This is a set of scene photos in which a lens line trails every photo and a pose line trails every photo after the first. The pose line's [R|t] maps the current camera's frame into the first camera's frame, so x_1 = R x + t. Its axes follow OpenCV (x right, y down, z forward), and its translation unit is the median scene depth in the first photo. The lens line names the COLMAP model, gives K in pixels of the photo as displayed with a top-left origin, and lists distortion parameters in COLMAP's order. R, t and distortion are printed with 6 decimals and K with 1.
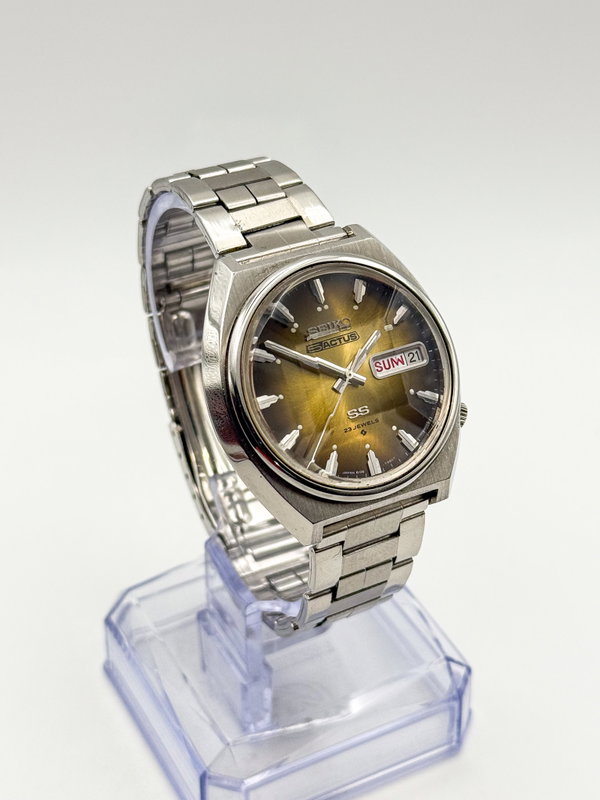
lens RADIAL K [[1737.0, 0, 300.0], [0, 1737.0, 400.0], [0, 0, 1]] dist [0.040211, -0.213763]
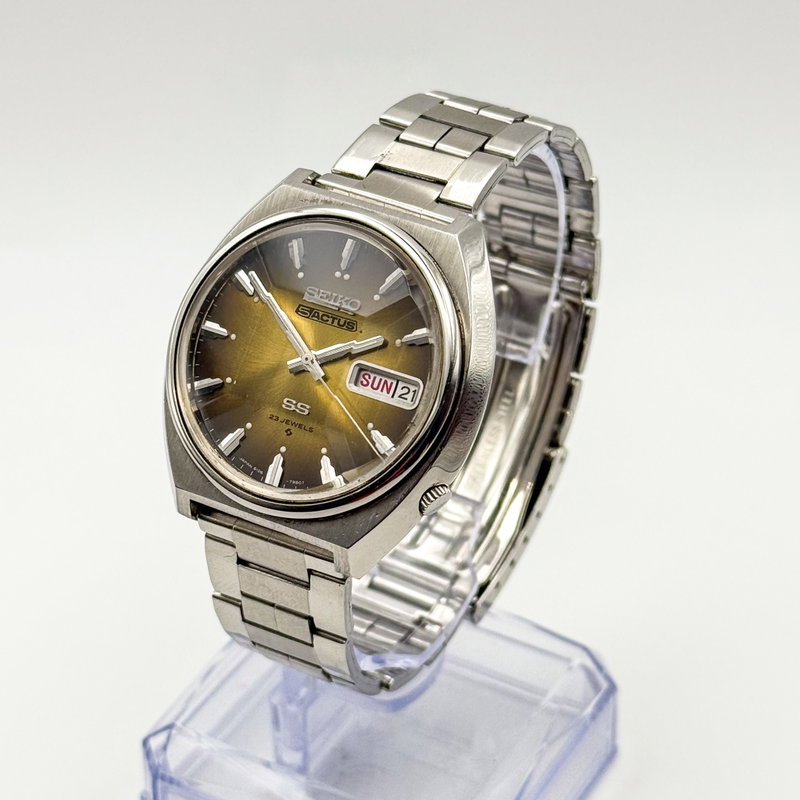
lens RADIAL K [[2300.5, 0, 400.0], [0, 2300.5, 400.0], [0, 0, 1]] dist [0.036806, 0.380078]
pose [[0.546468, 0.475311, -0.689530, 0.748331], [-0.496650, 0.846864, 0.190160, -0.209366], [0.674323, 0.238539, 0.698847, 0.288944]]
